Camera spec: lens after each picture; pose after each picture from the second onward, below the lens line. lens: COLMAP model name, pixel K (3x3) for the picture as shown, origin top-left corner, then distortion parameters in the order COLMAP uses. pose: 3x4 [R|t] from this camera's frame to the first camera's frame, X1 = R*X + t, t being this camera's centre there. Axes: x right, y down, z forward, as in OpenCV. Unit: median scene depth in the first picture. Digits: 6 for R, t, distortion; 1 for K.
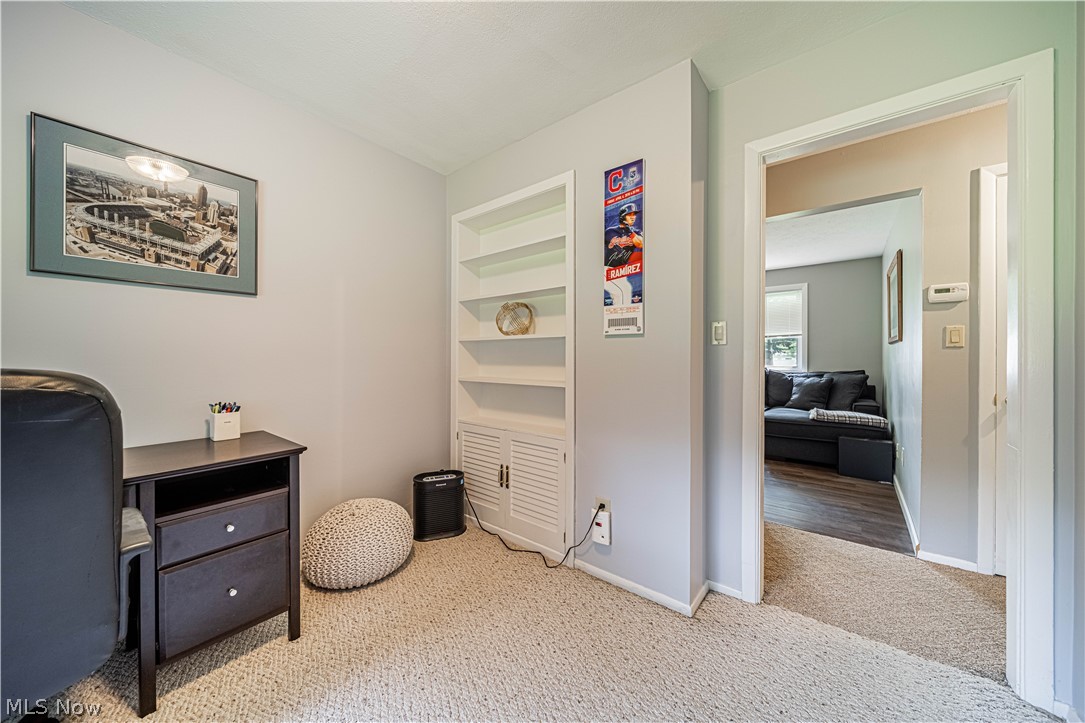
lens RADIAL K [[378.6, 0, 542.5], [0, 378.6, 361.5], [0, 0, 1]] dist [-0.000300, -0.000107]
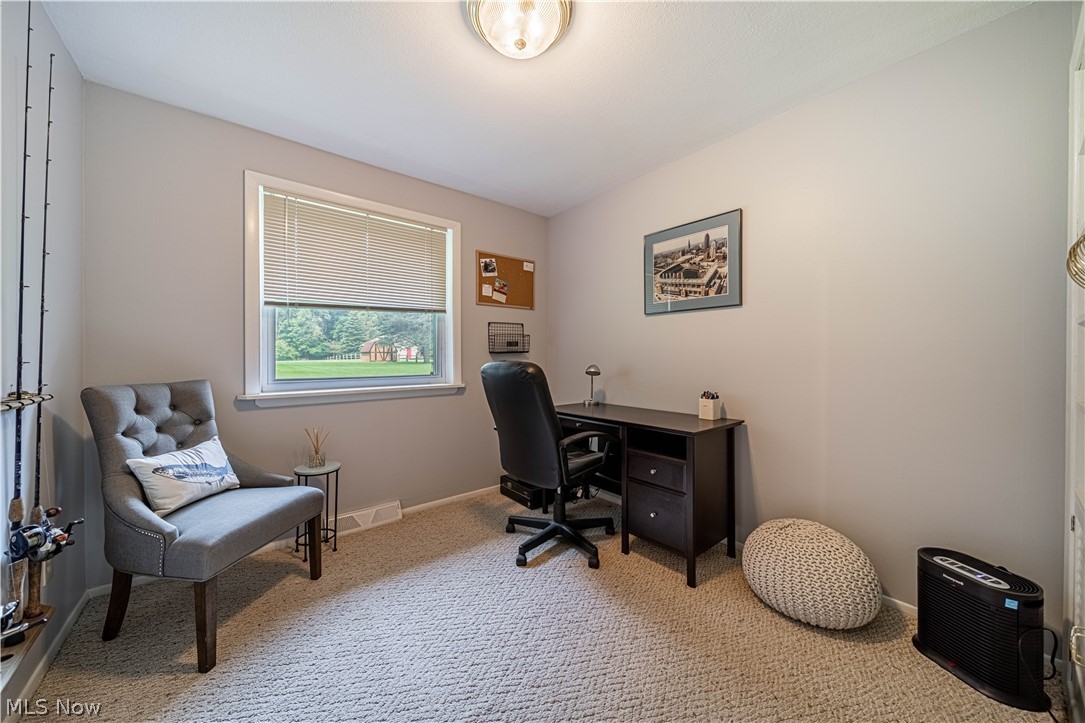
lens RADIAL K [[387.9, 0, 554.7], [0, 387.9, 356.0], [0, 0, 1]] dist [0.000802, -0.000153]
pose [[-0.203134, 0.015710, -0.979025, 0.621919], [0.002058, 0.999876, 0.015617, -0.040222], [0.979149, 0.001158, -0.203141, 0.753126]]
